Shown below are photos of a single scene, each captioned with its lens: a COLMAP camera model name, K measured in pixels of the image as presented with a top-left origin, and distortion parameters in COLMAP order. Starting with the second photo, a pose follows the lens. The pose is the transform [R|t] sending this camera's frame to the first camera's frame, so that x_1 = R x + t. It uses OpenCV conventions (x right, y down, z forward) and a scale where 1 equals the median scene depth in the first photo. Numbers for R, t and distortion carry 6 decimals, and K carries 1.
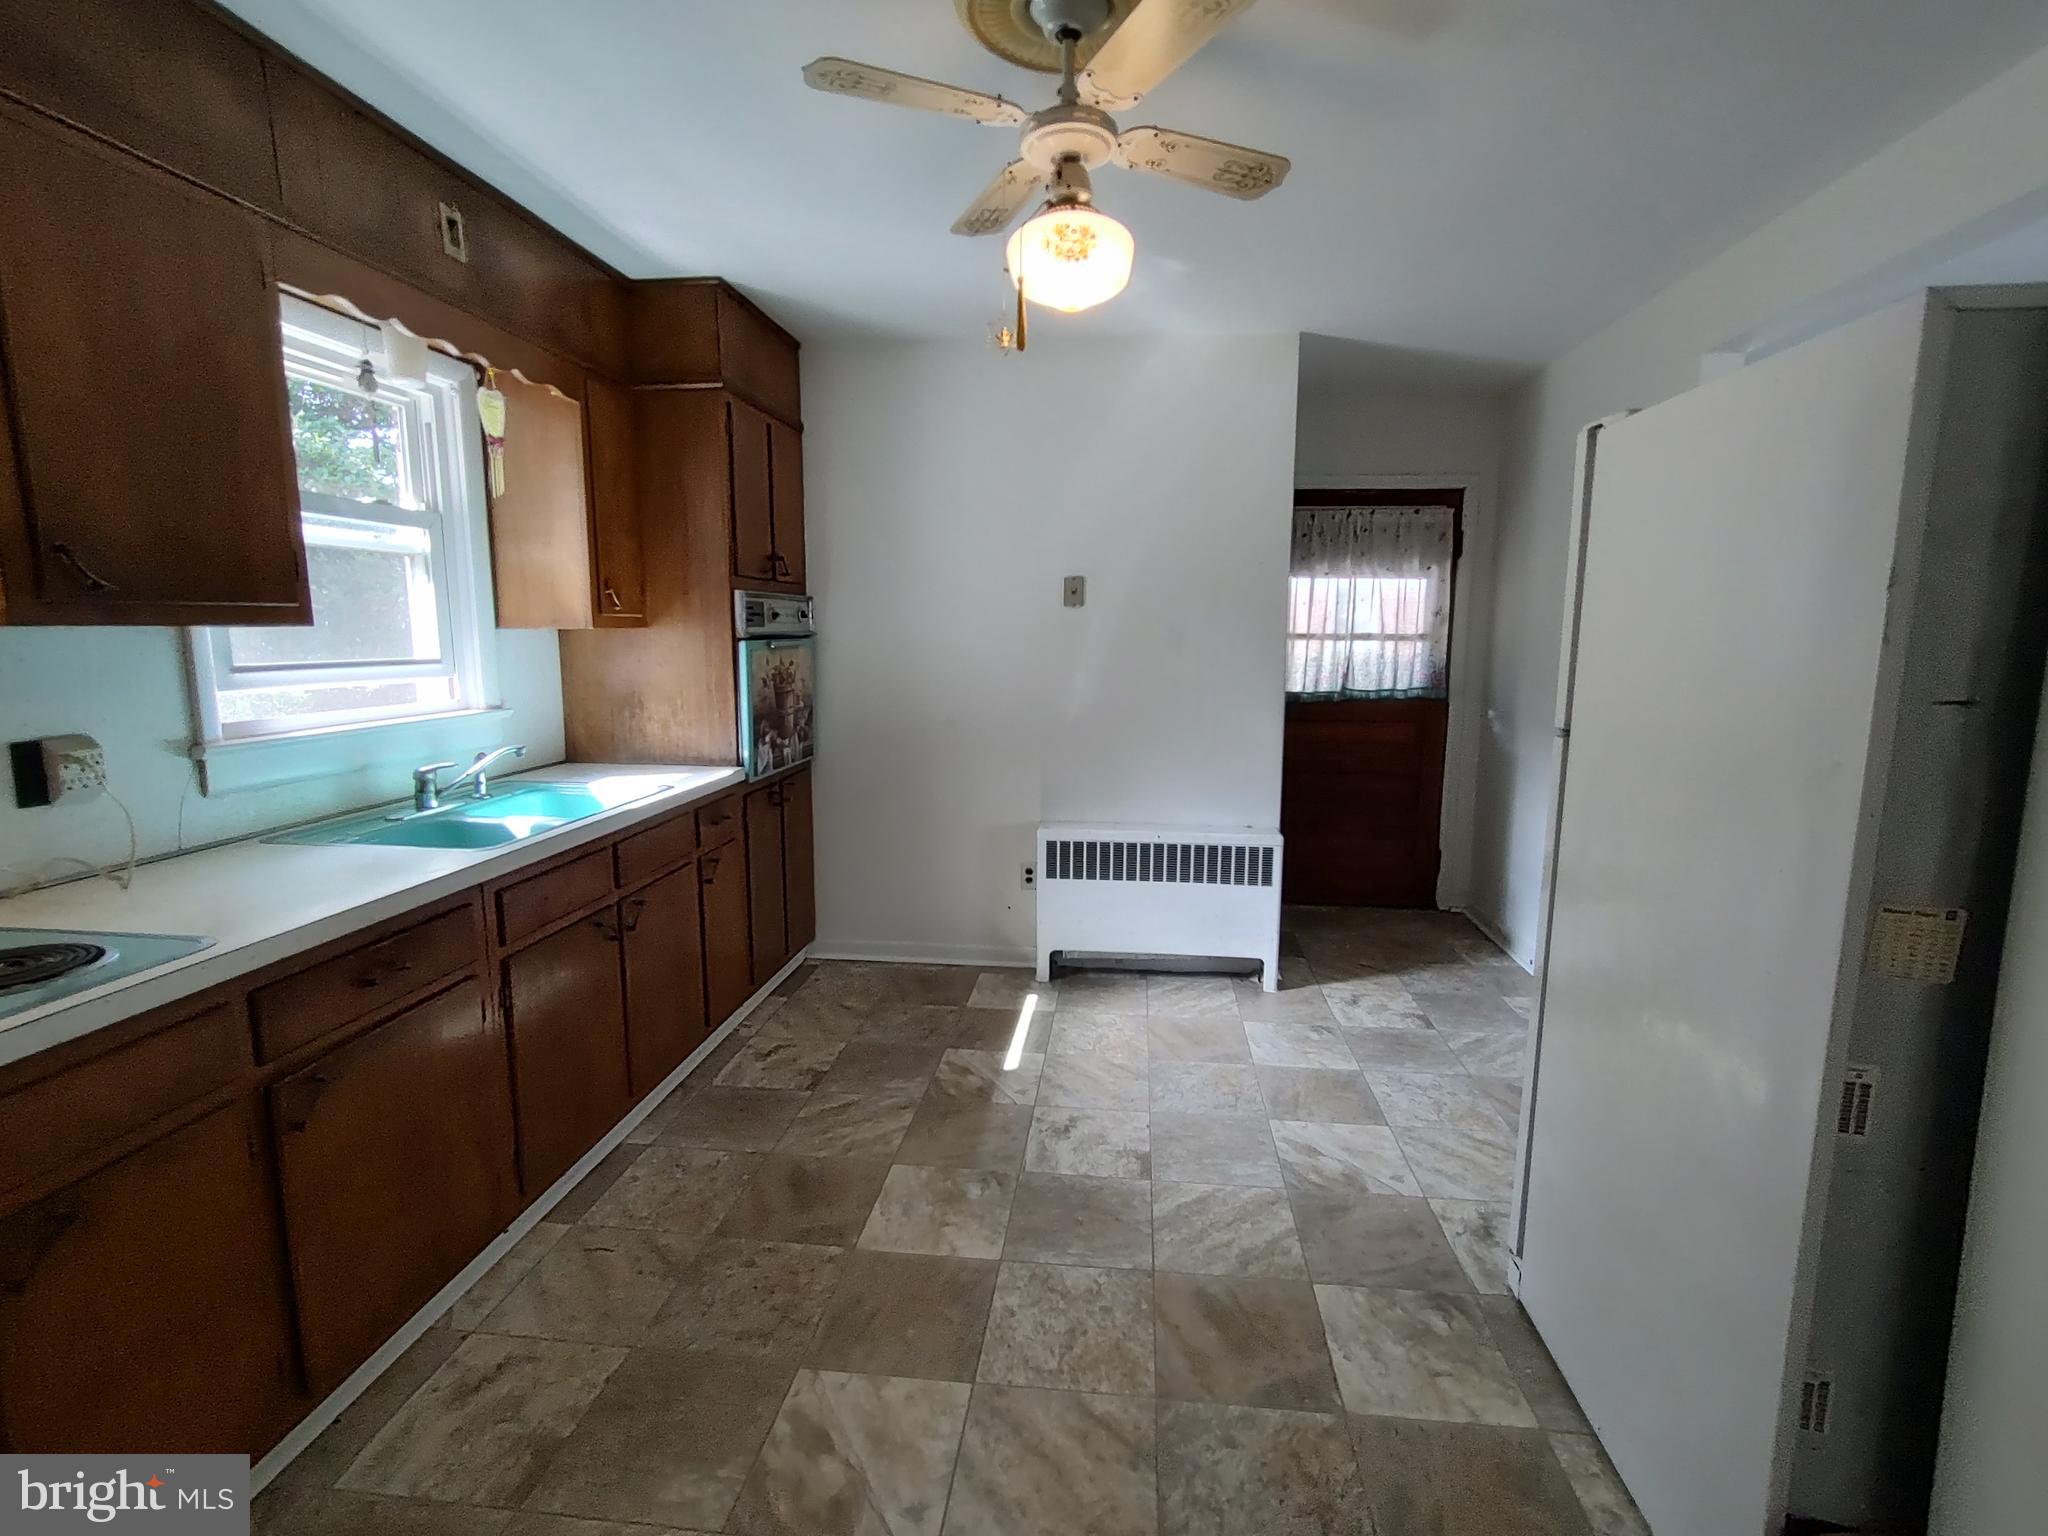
lens RADIAL K [[943.0, 0, 1037.9], [0, 943.0, 766.4], [0, 0, 1]] dist [-0.013457, 0.000004]
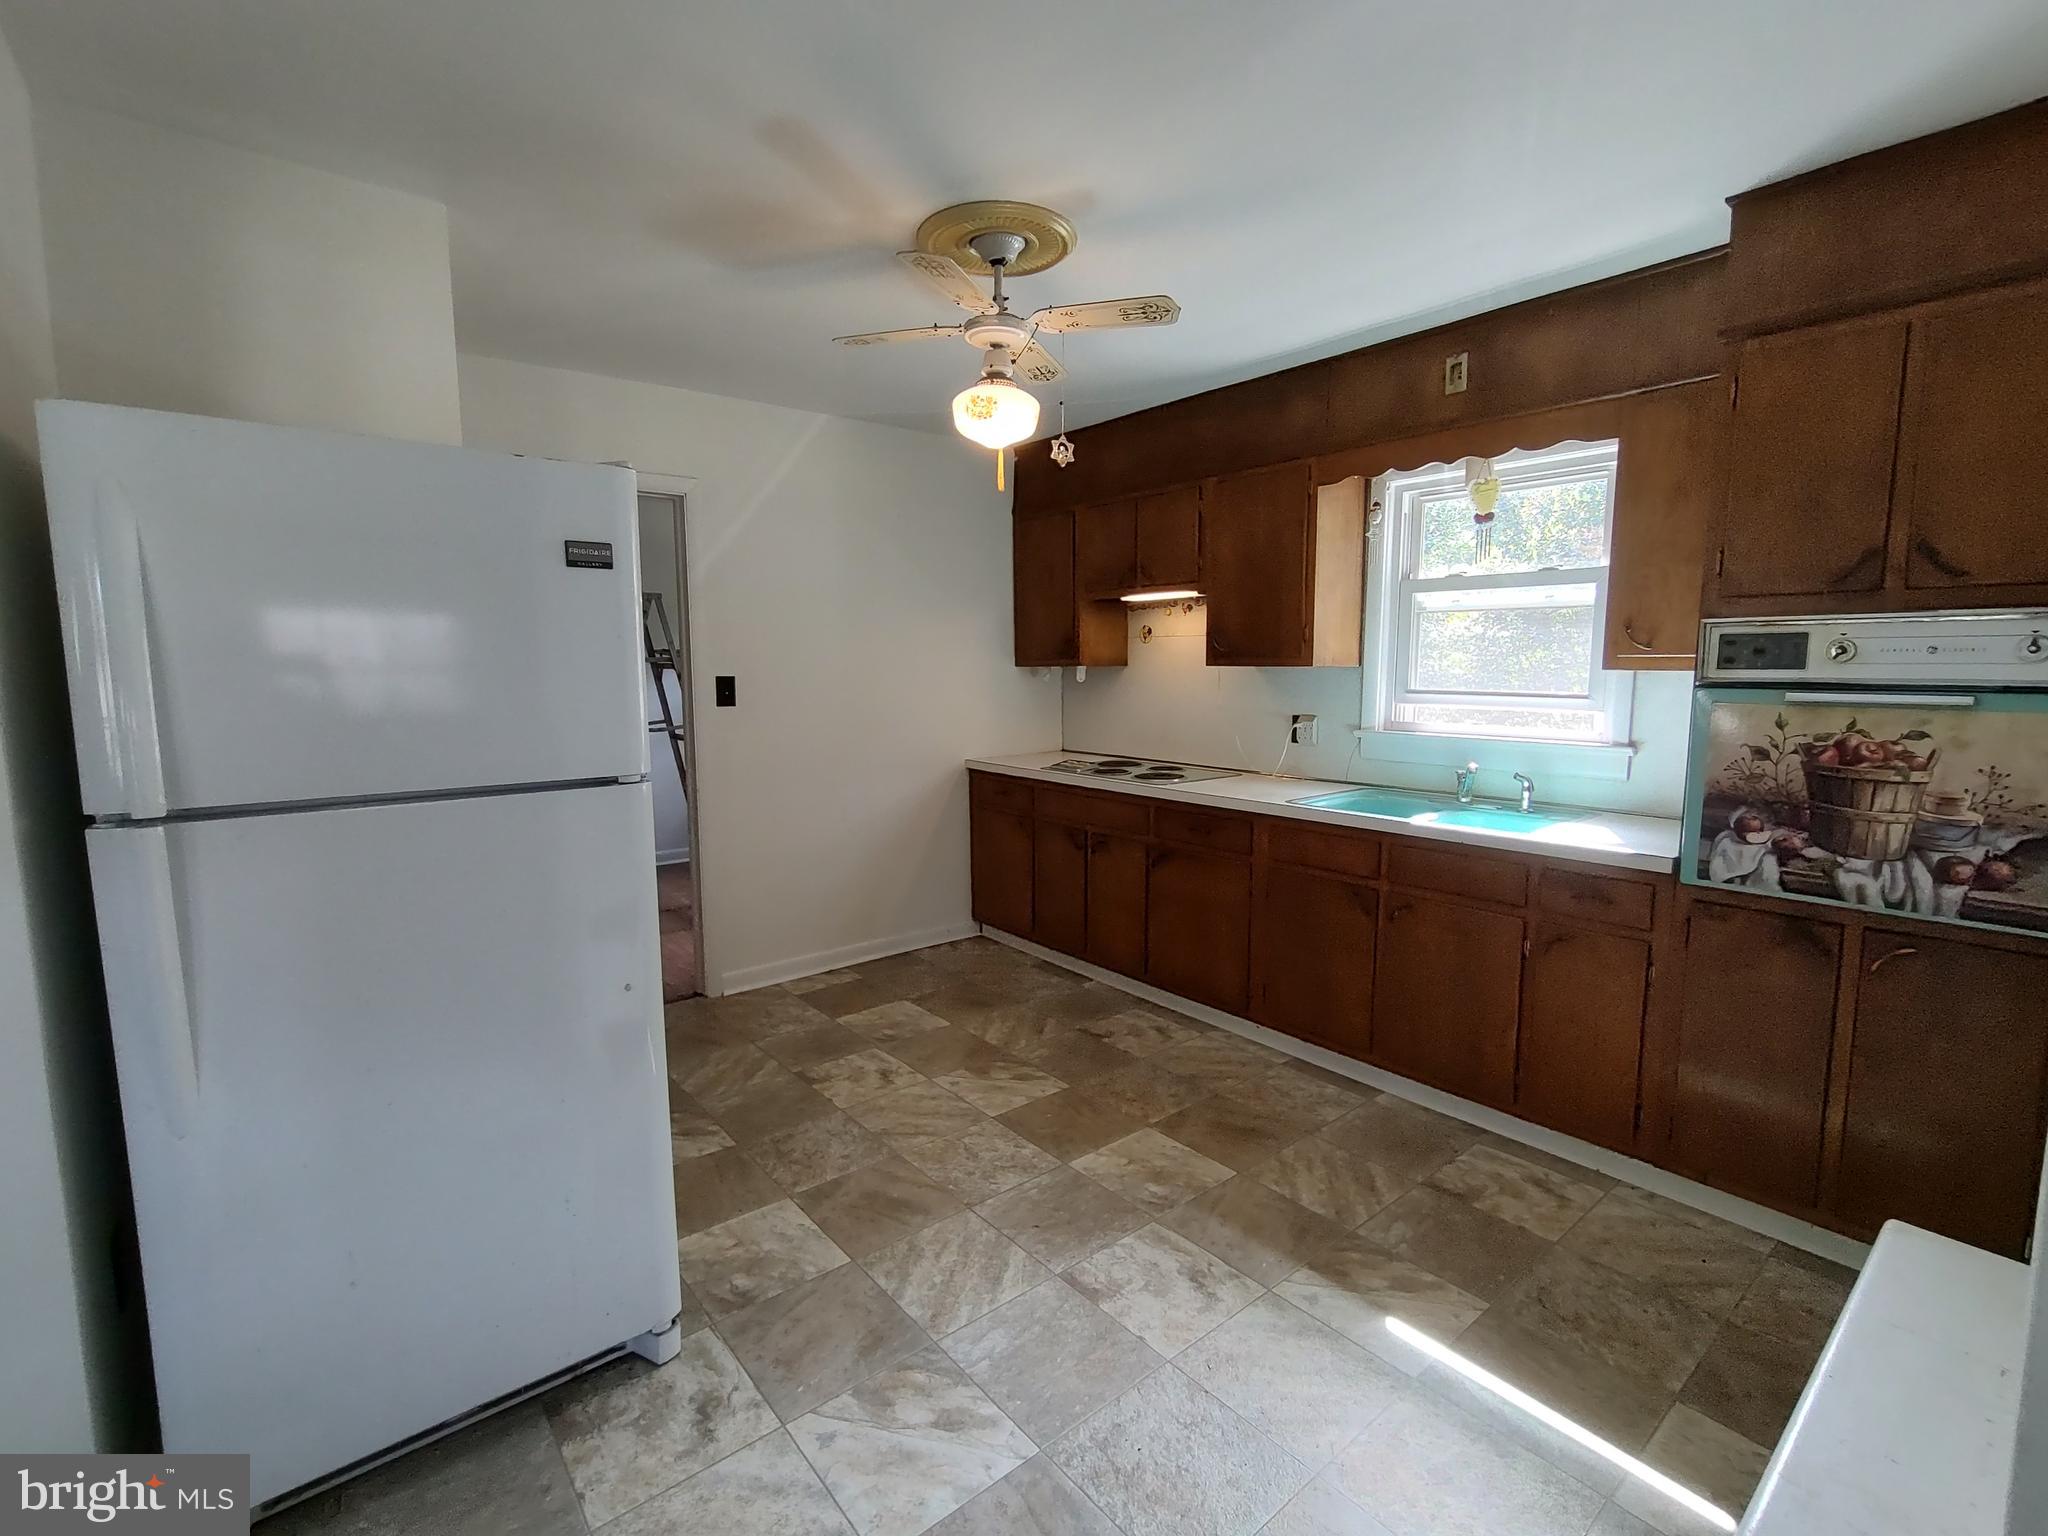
lens RADIAL K [[928.7, 0, 1021.6], [0, 928.7, 770.4], [0, 0, 1]] dist [-0.008036, 0.000295]
pose [[-0.705263, 0.080501, -0.704361, 0.806360], [-0.104494, 0.970877, 0.215589, -0.244239], [0.701203, 0.225649, -0.676311, 1.612803]]
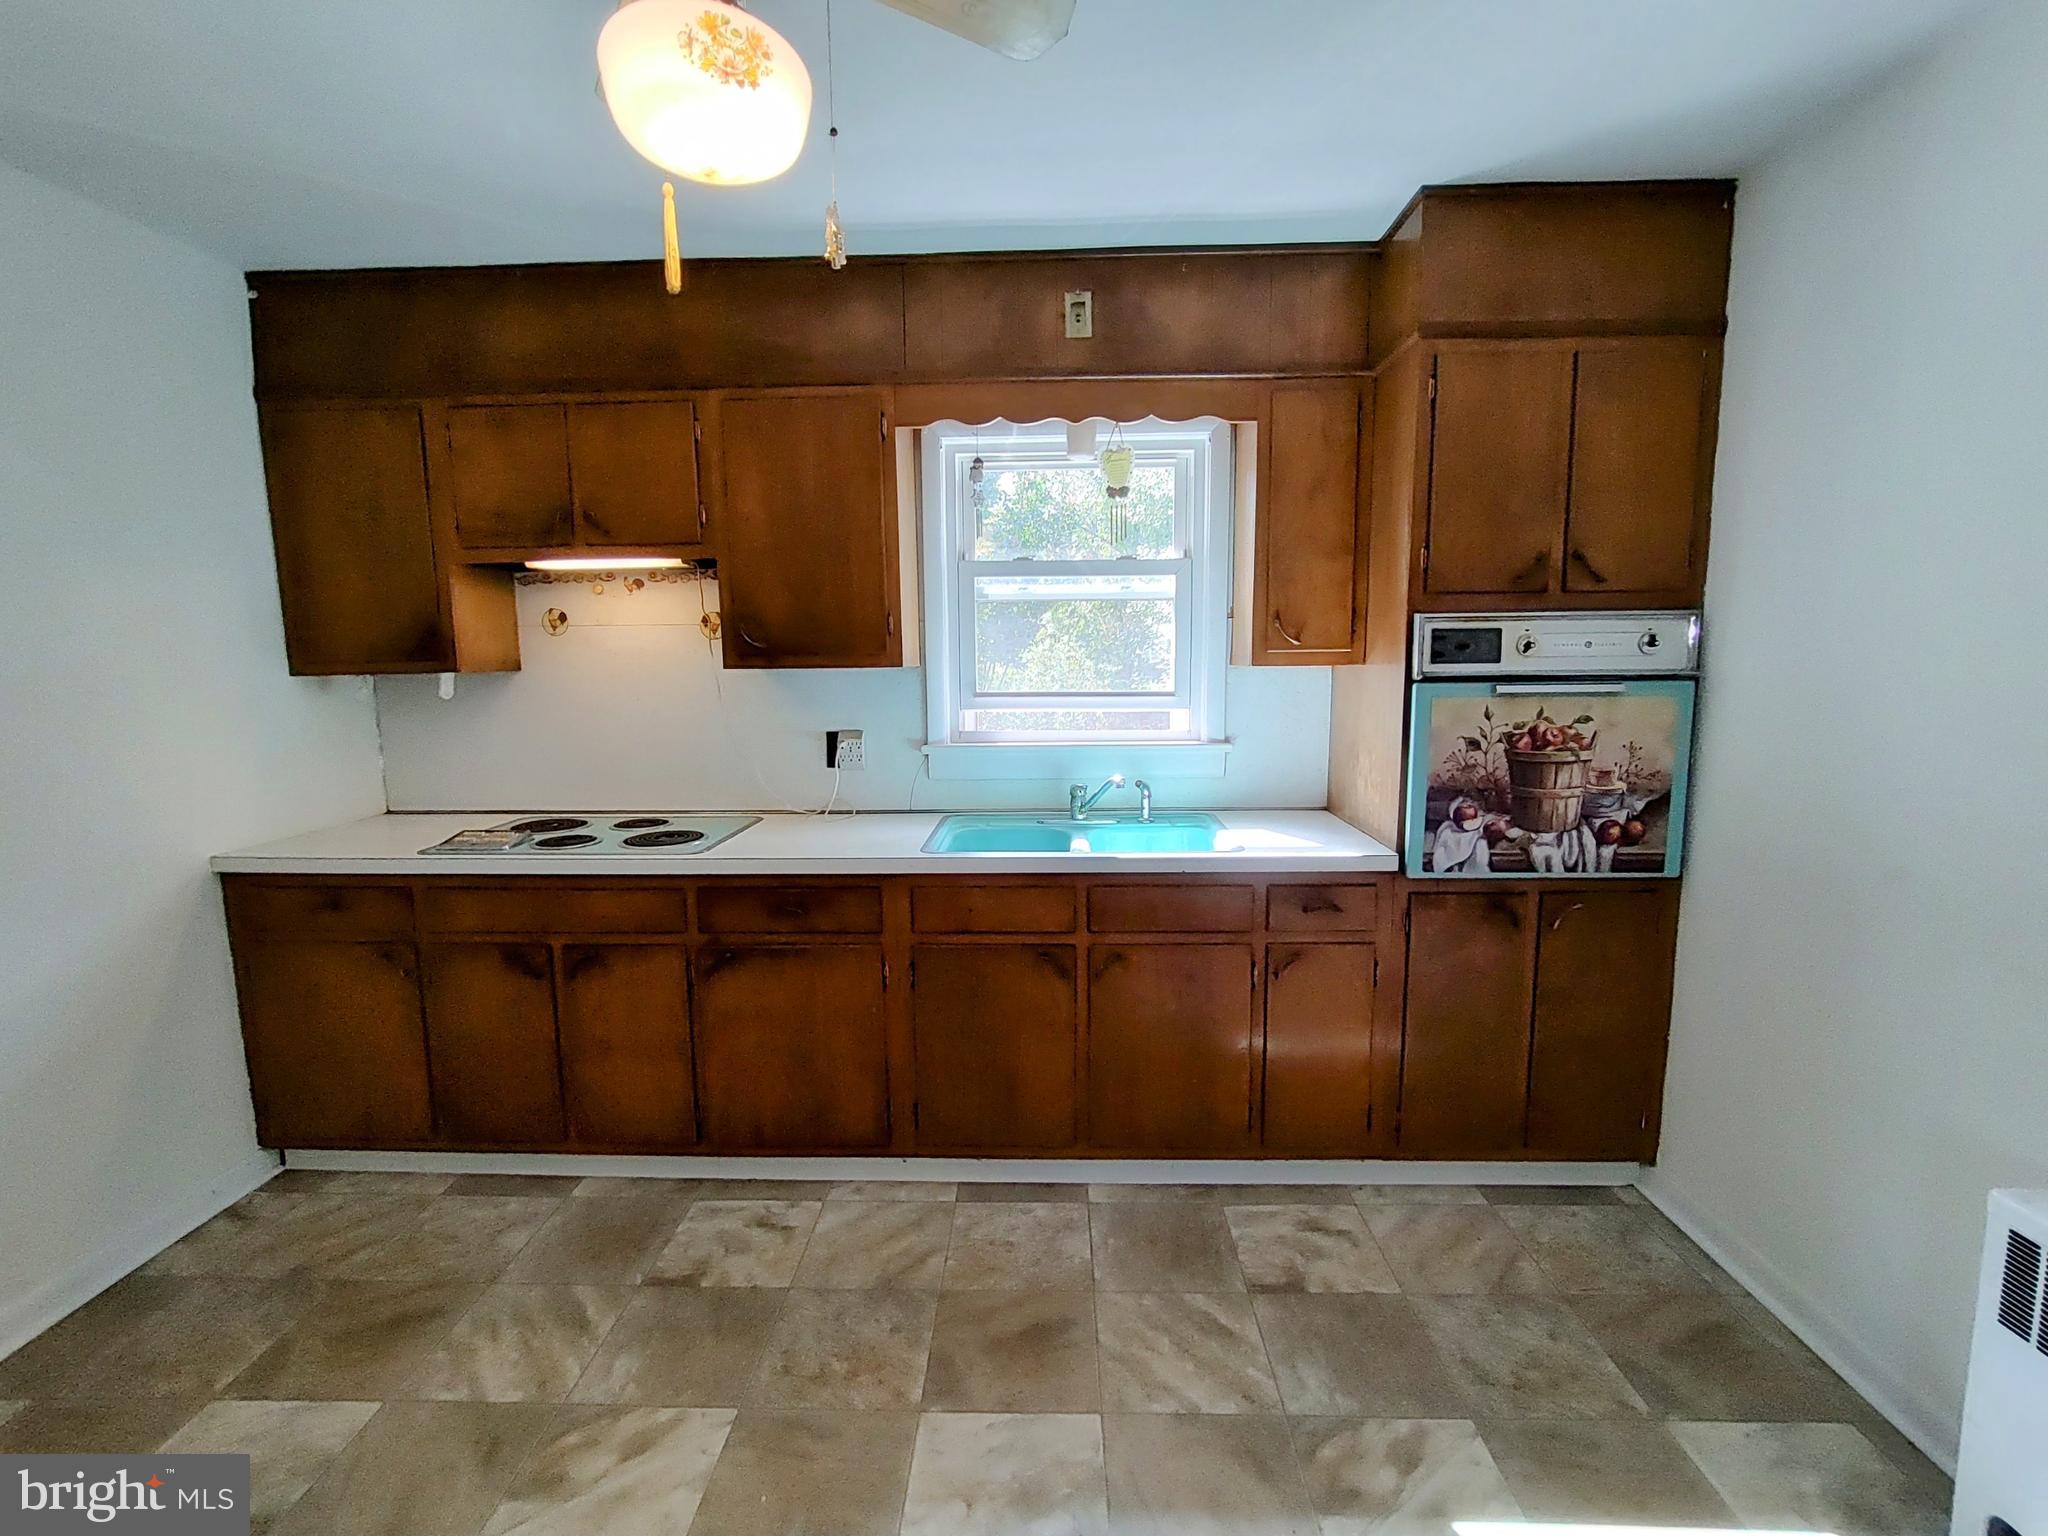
lens RADIAL K [[928.7, 0, 1021.6], [0, 928.7, 770.4], [0, 0, 1]] dist [-0.008036, 0.000295]
pose [[0.073239, 0.122352, -0.989781, 0.542943], [-0.134958, 0.984533, 0.111717, -0.151473], [0.988141, 0.125397, 0.088618, 0.918477]]
